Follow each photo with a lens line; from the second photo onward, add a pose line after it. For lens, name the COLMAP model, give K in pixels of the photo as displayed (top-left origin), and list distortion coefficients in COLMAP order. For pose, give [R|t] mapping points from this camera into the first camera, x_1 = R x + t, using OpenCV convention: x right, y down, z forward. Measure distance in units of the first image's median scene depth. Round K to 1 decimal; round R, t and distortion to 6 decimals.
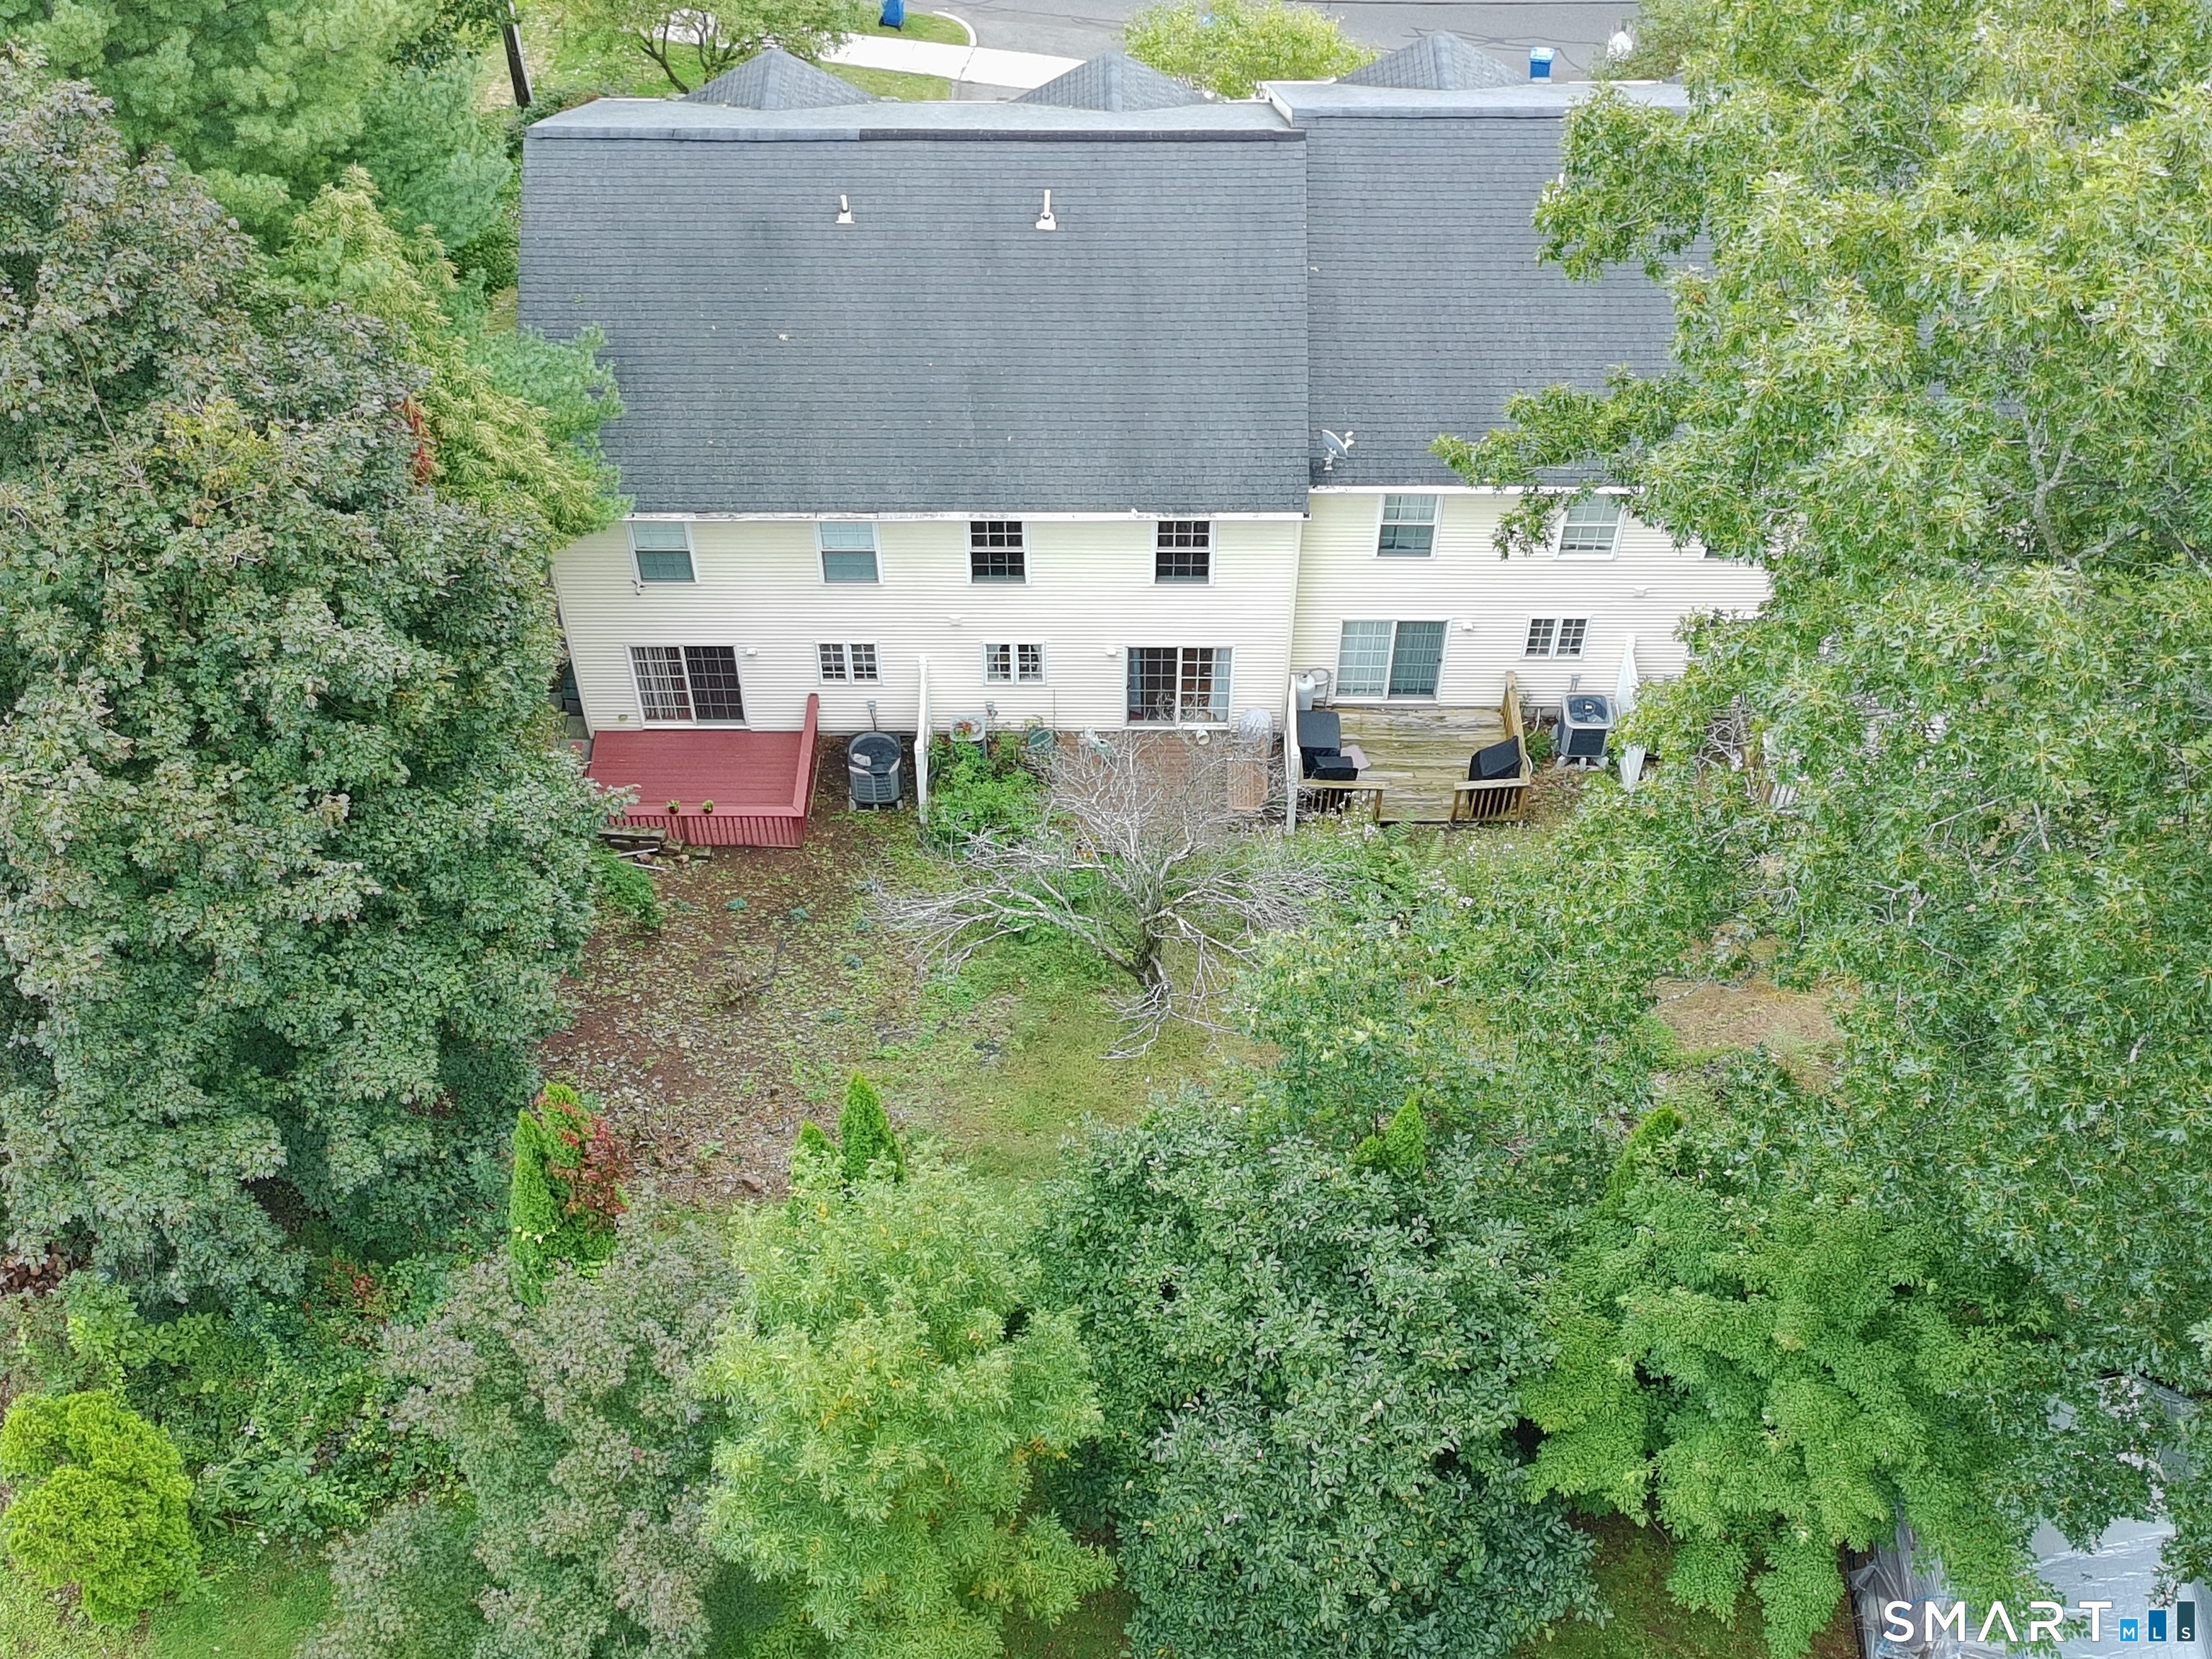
lens RADIAL K [[2340.8, 0, 1106.0], [0, 2340.8, 829.5], [0, 0, 1]] dist [0.001005, 0.227637]
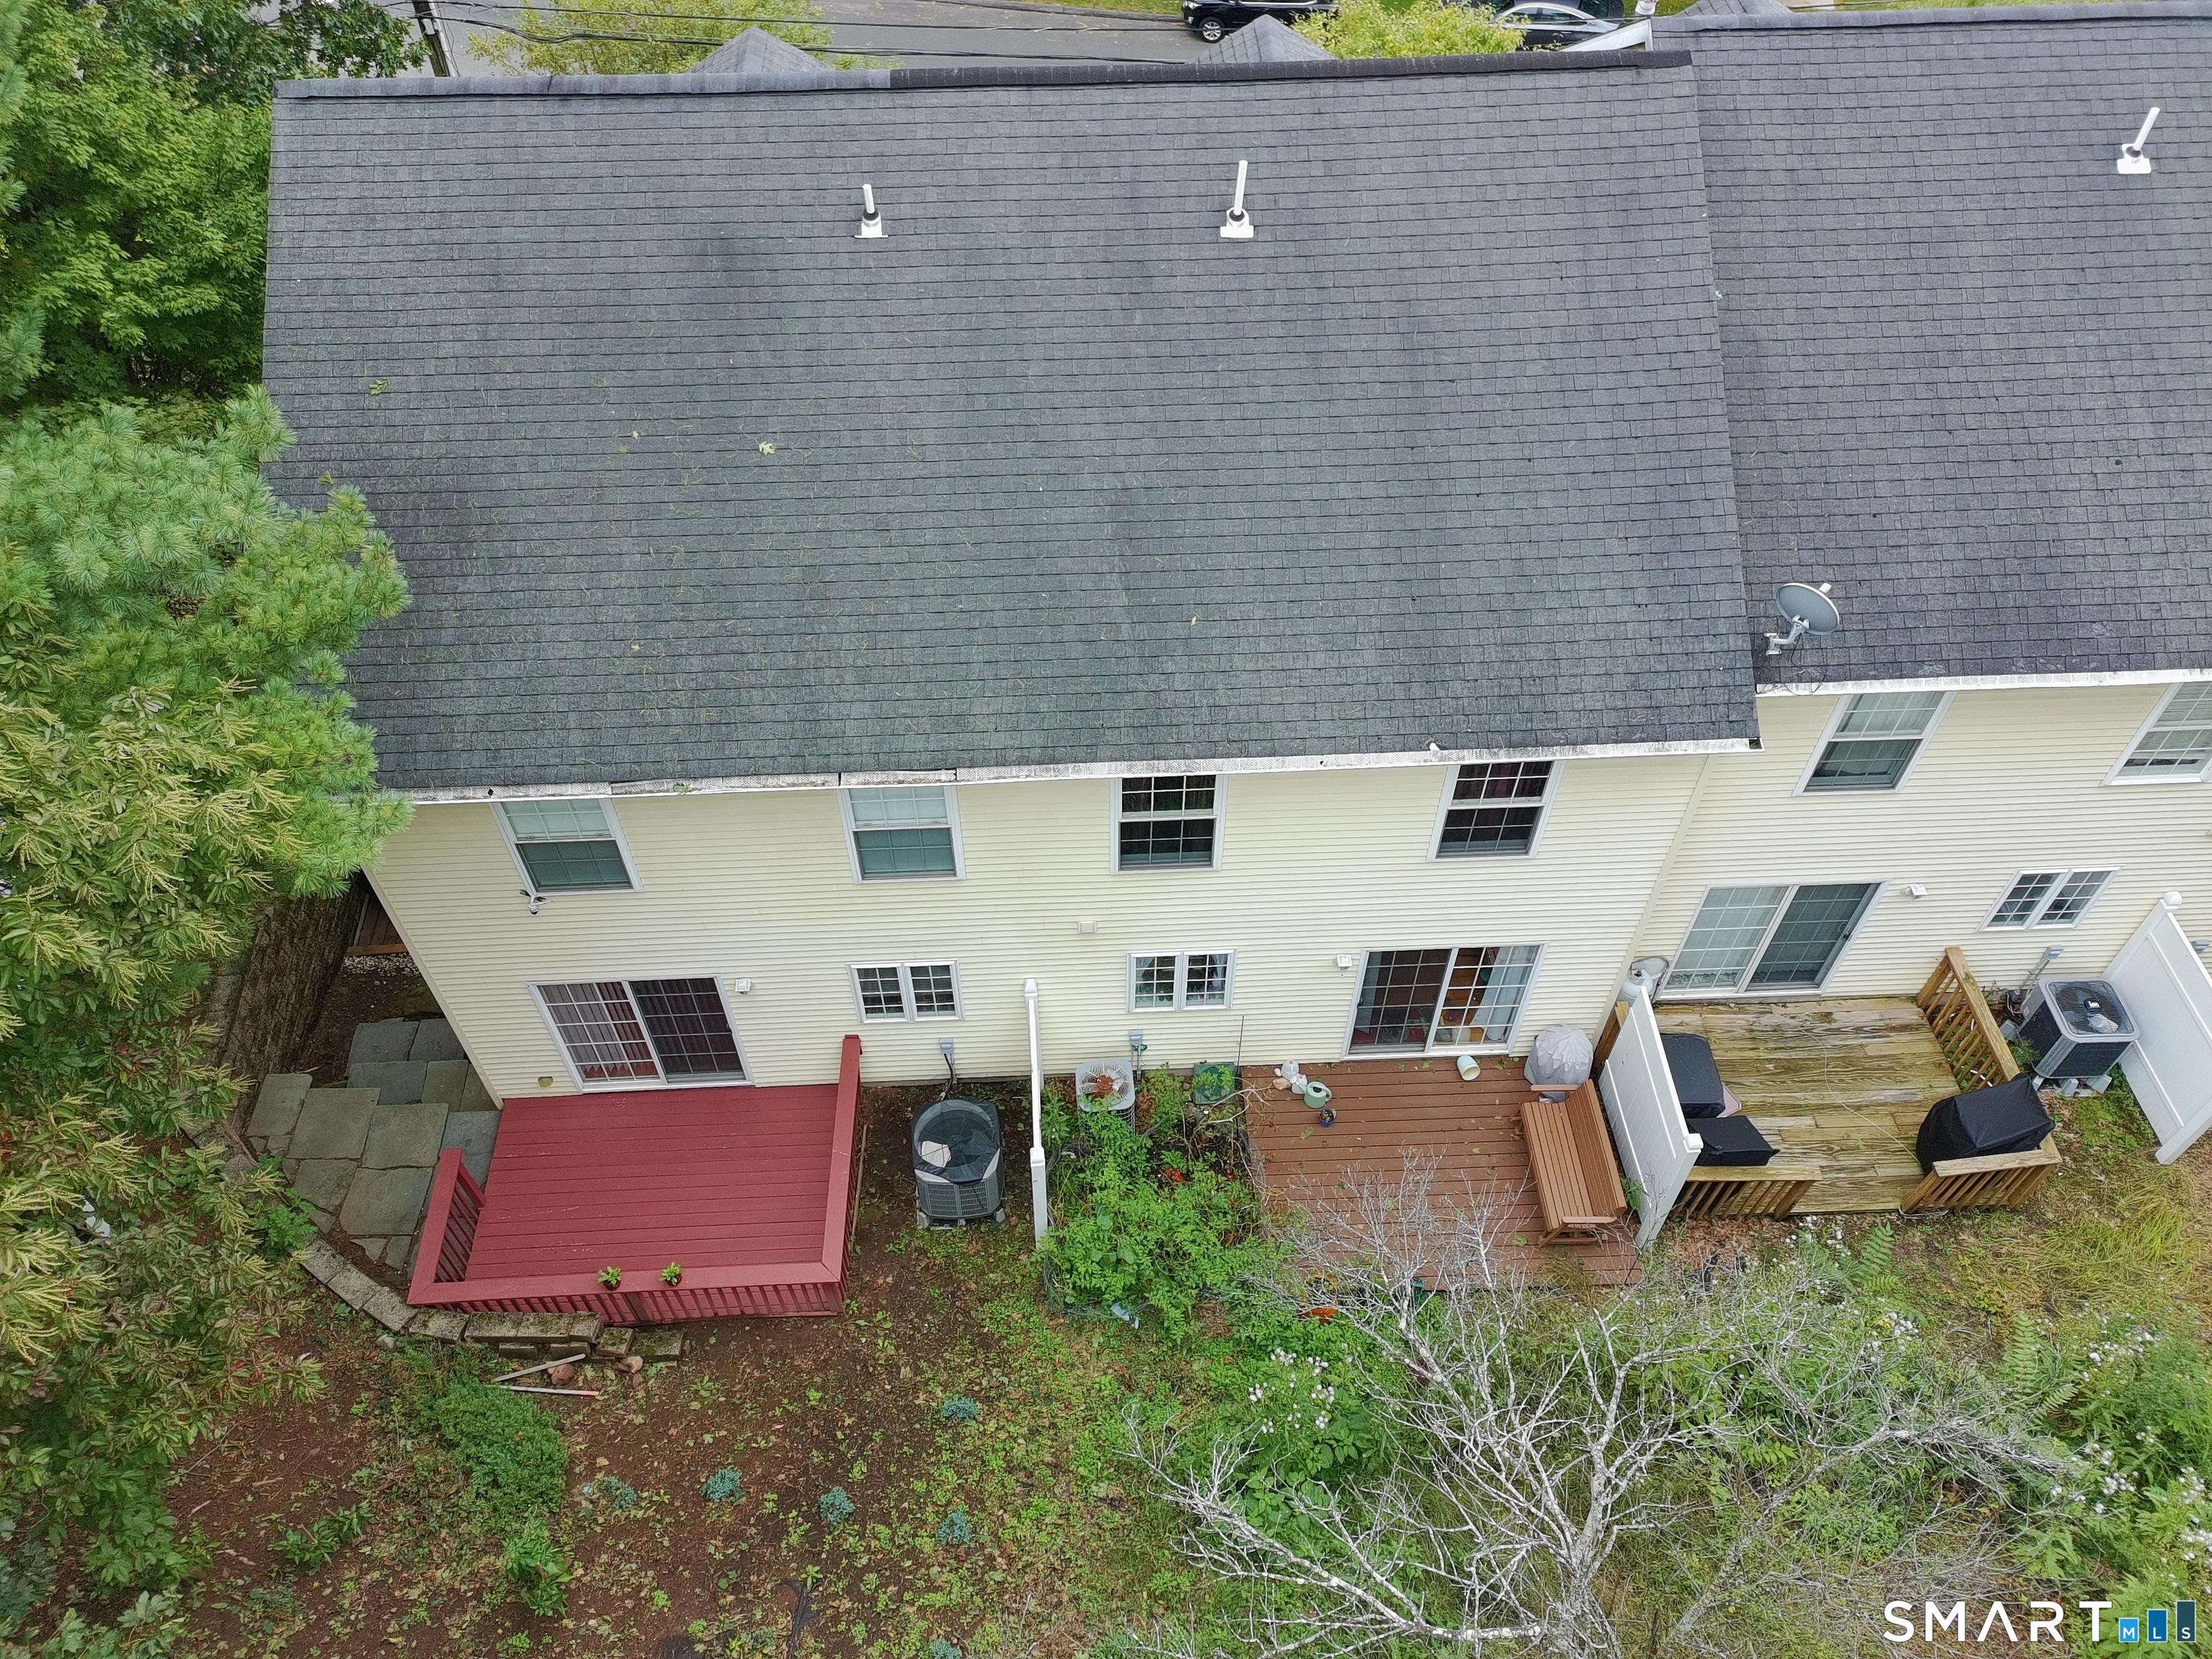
lens RADIAL K [[1631.5, 0, 1115.7], [0, 1631.5, 841.0], [0, 0, 1]] dist [0.061047, -0.051407]
pose [[0.998866, -0.039894, 0.025991, -0.069225], [0.039997, 0.999194, -0.003453, -0.112701], [-0.025832, 0.004489, 0.999656, 0.607589]]
